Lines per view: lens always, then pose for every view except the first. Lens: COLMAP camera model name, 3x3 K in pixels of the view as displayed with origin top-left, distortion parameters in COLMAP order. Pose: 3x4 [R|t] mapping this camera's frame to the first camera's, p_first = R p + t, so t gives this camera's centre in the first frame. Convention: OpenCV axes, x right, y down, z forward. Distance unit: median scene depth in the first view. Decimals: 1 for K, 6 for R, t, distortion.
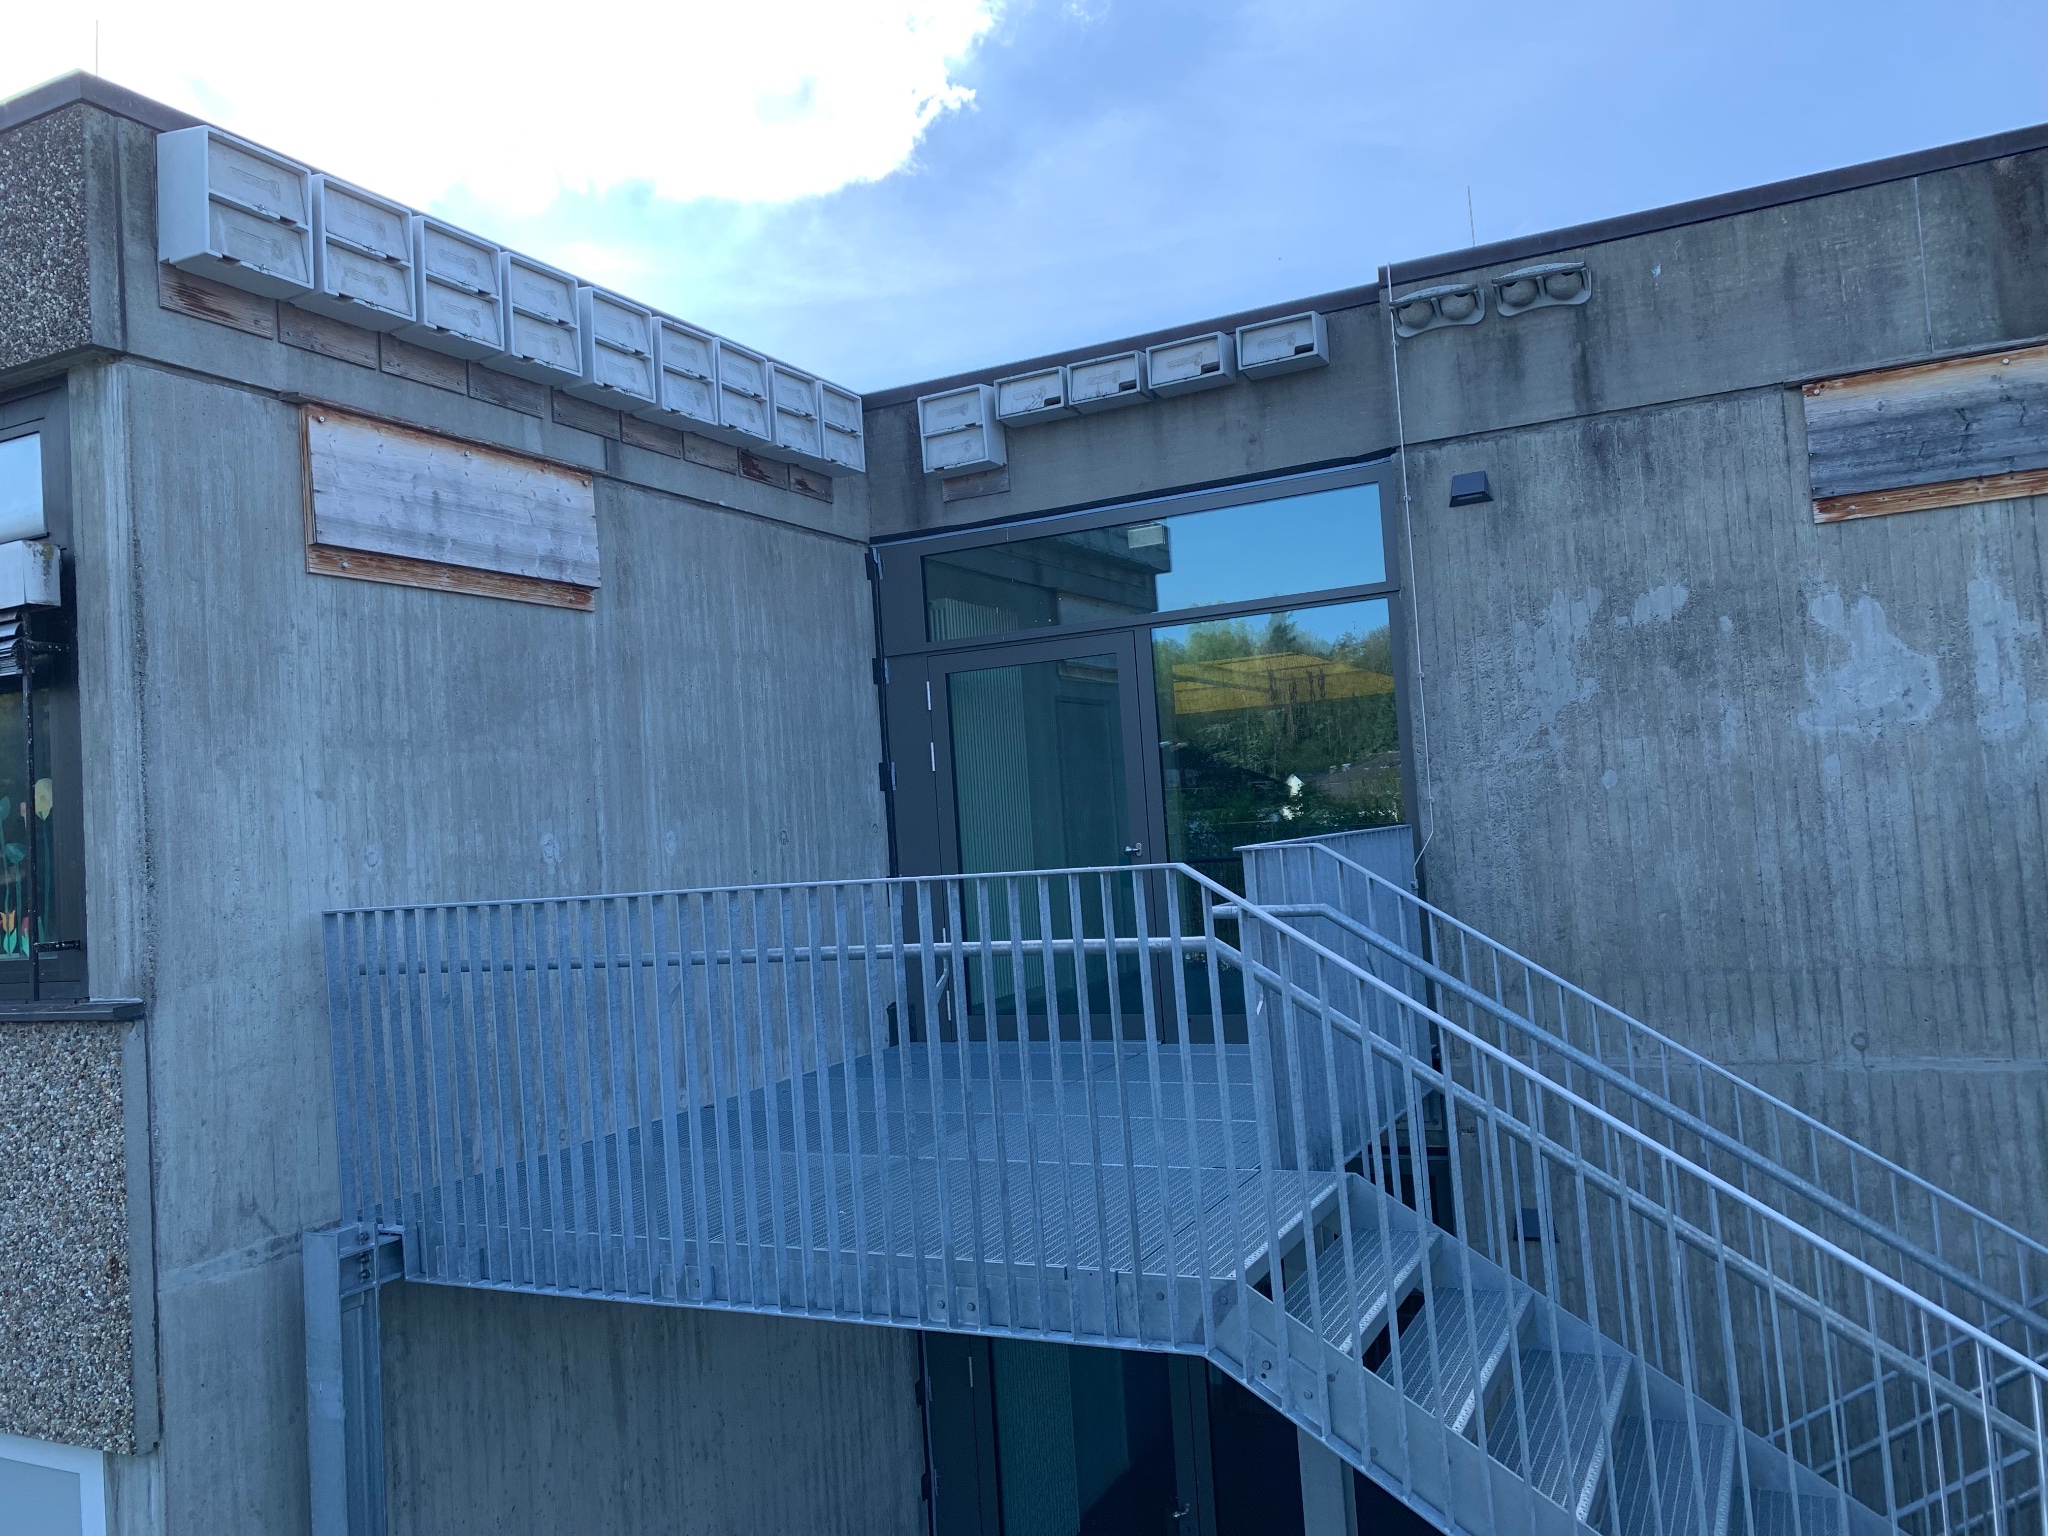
lens RADIAL K [[1561.6, 0, 1023.3], [0, 1561.6, 753.7], [0, 0, 1]] dist [0.005381, 0.005639]
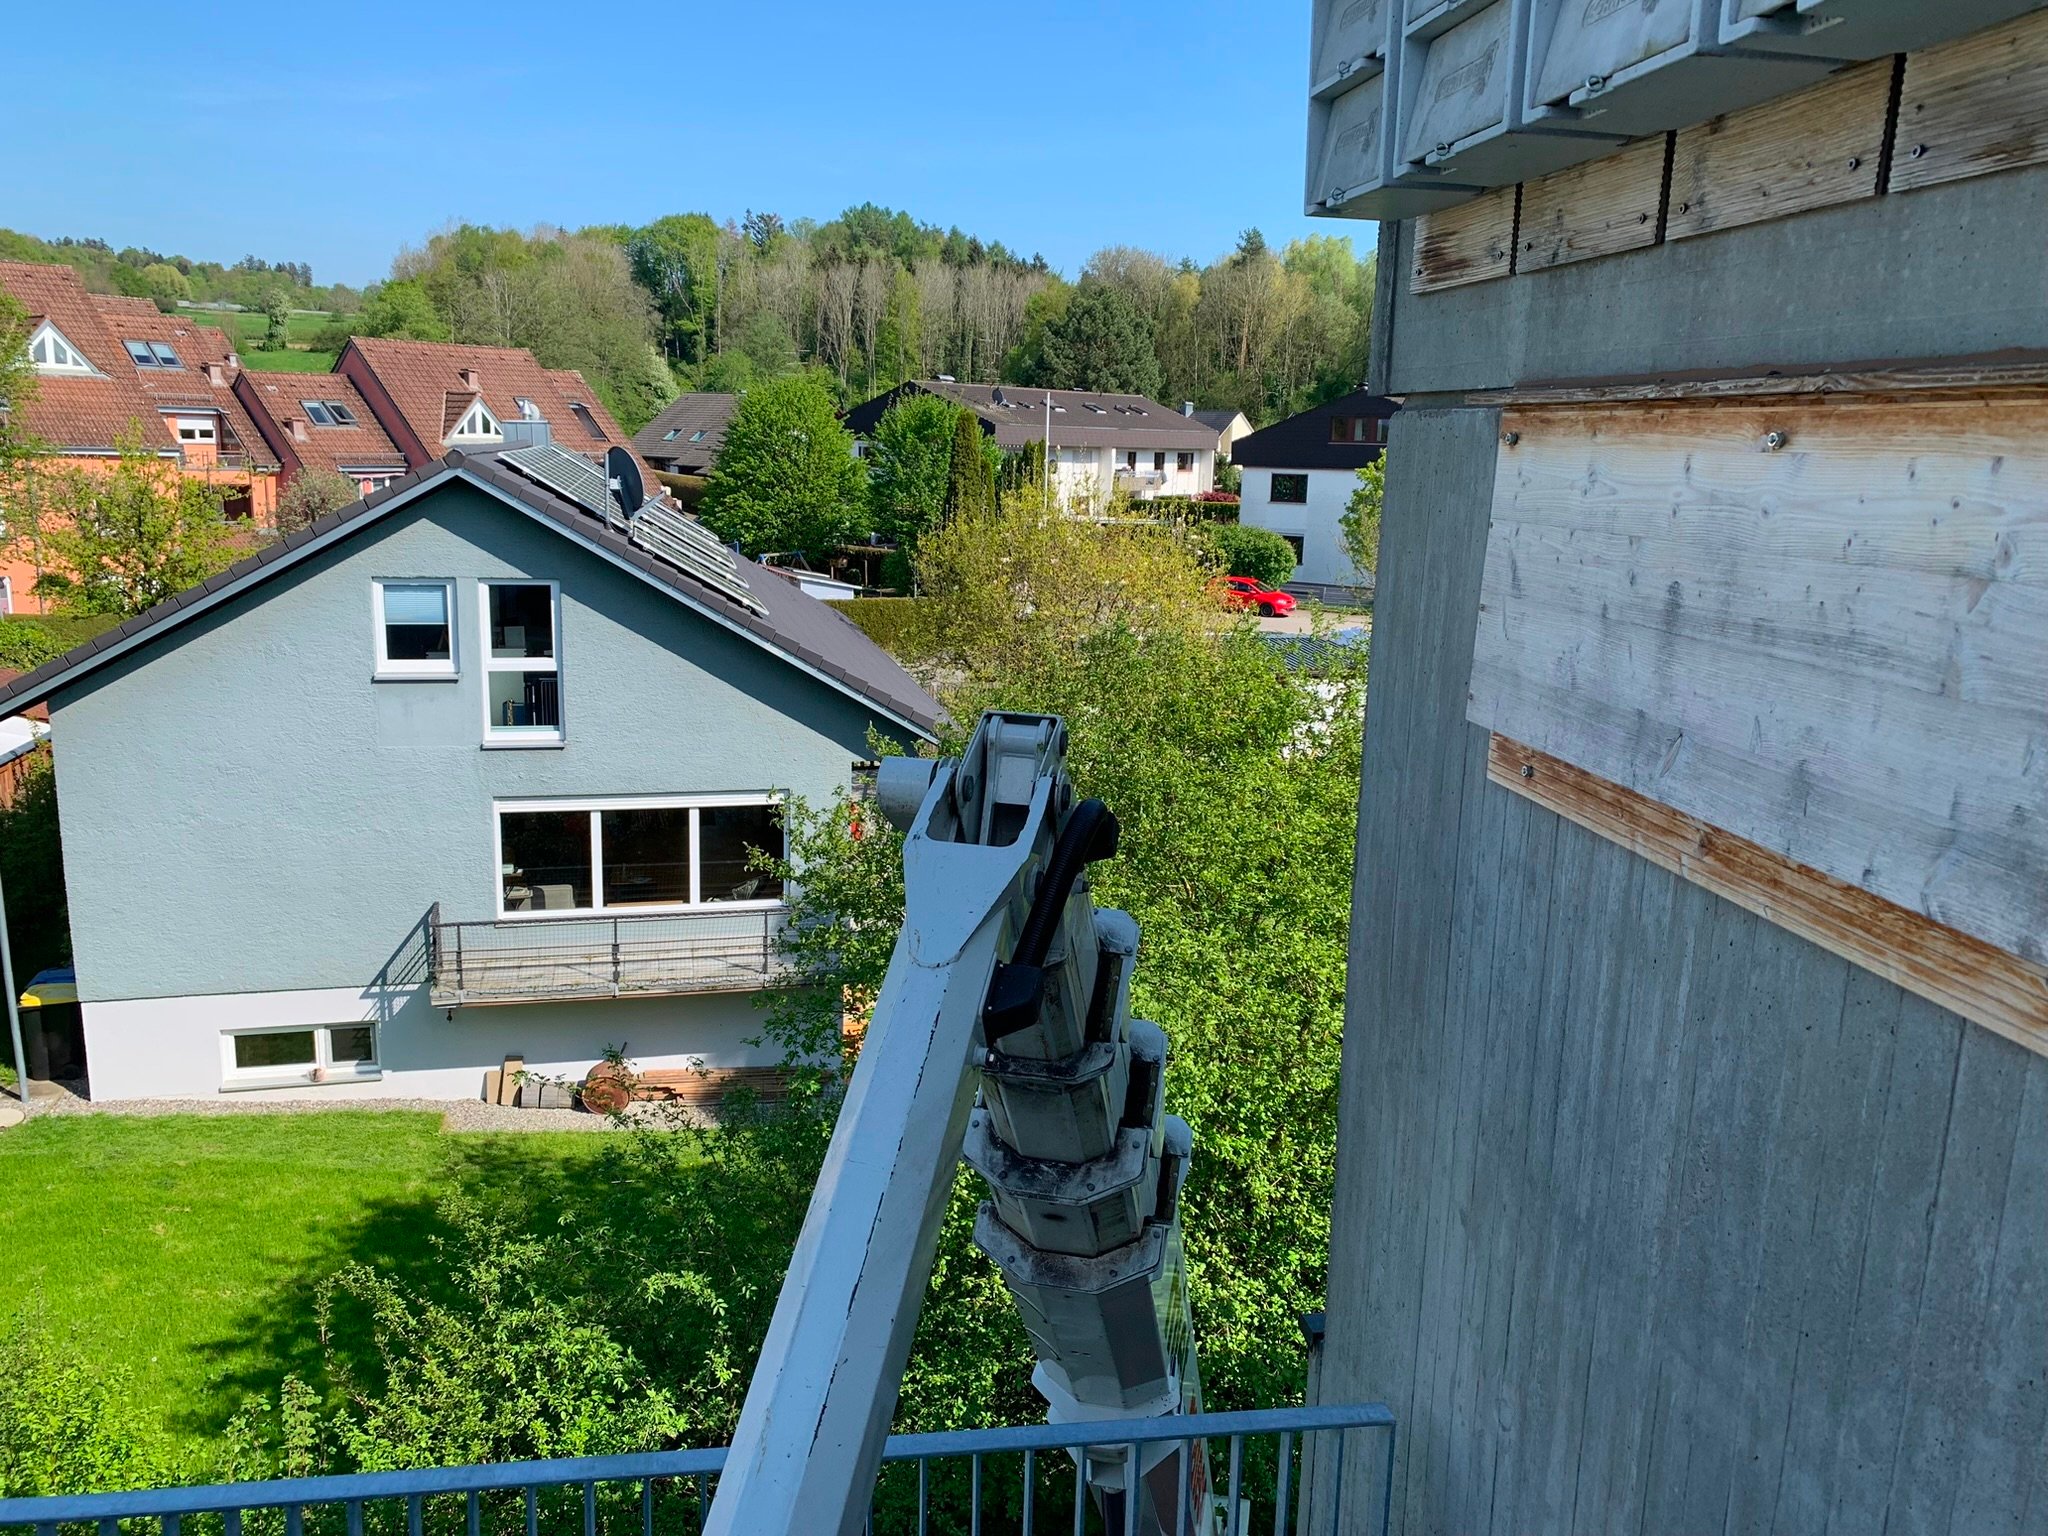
lens RADIAL K [[1561.6, 0, 1023.9], [0, 1561.6, 760.5], [0, 0, 1]] dist [0.005381, 0.005639]
pose [[-0.825419, 0.165247, -0.539794, -0.084801], [0.064085, 0.977445, 0.201231, -0.213831], [0.560871, 0.131507, -0.817392, 1.241262]]
